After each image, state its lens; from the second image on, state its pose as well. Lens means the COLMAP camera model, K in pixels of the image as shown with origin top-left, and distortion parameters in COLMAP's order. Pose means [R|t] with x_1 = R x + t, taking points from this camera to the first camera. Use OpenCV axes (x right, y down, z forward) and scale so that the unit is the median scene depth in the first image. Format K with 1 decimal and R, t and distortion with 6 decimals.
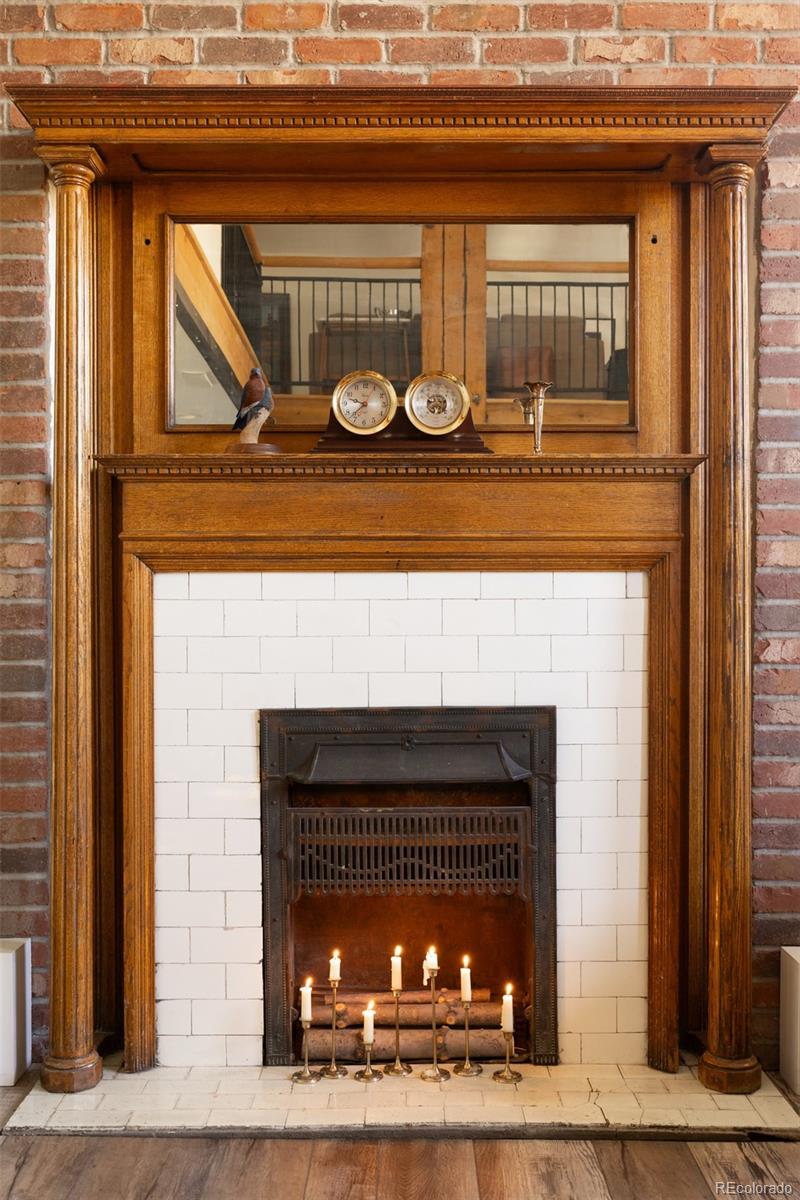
lens RADIAL K [[1195.6, 0, 397.7], [0, 1195.6, 642.6], [0, 0, 1]] dist [0.004272, 0.007219]
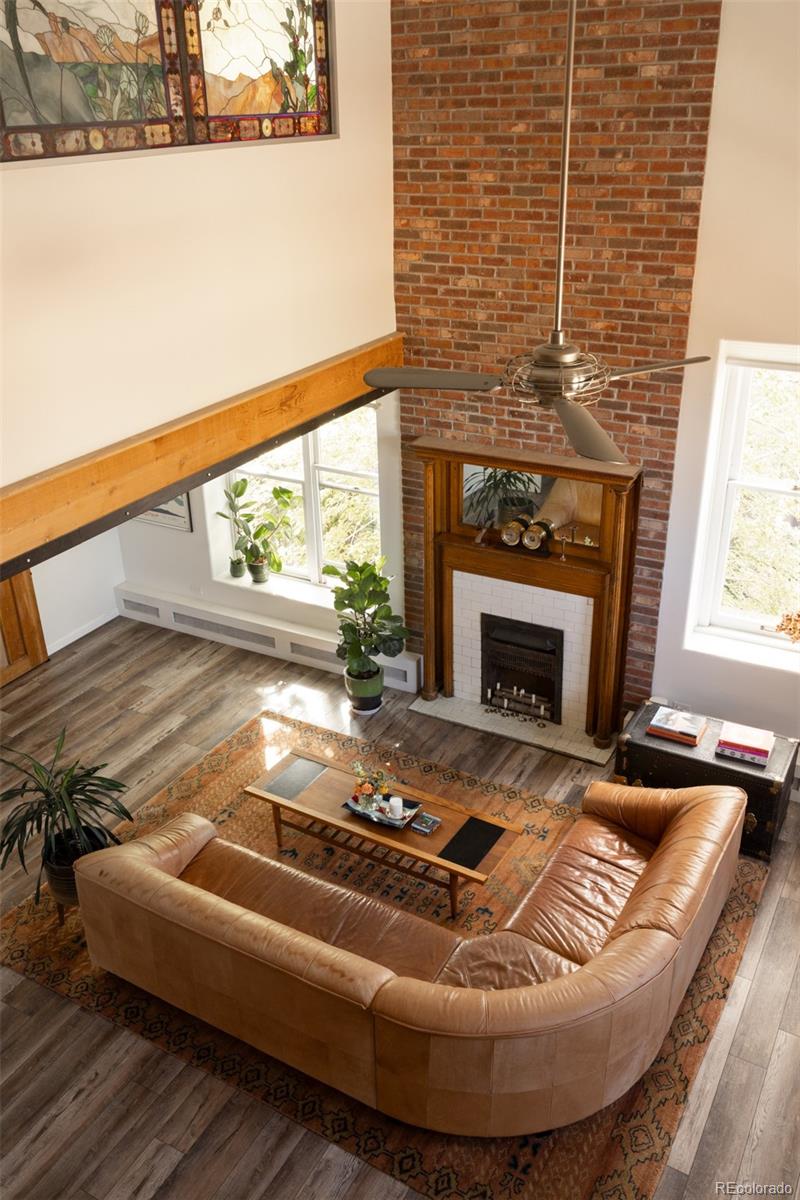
lens RADIAL K [[1016.7, 0, 387.0], [0, 1016.7, 602.1], [0, 0, 1]] dist [-0.010375, 0.001321]
pose [[0.865095, 0.198450, -0.460682, 0.965092], [0.019501, 0.904410, 0.426218, -1.192602], [0.501228, -0.377703, 0.778531, -1.343535]]
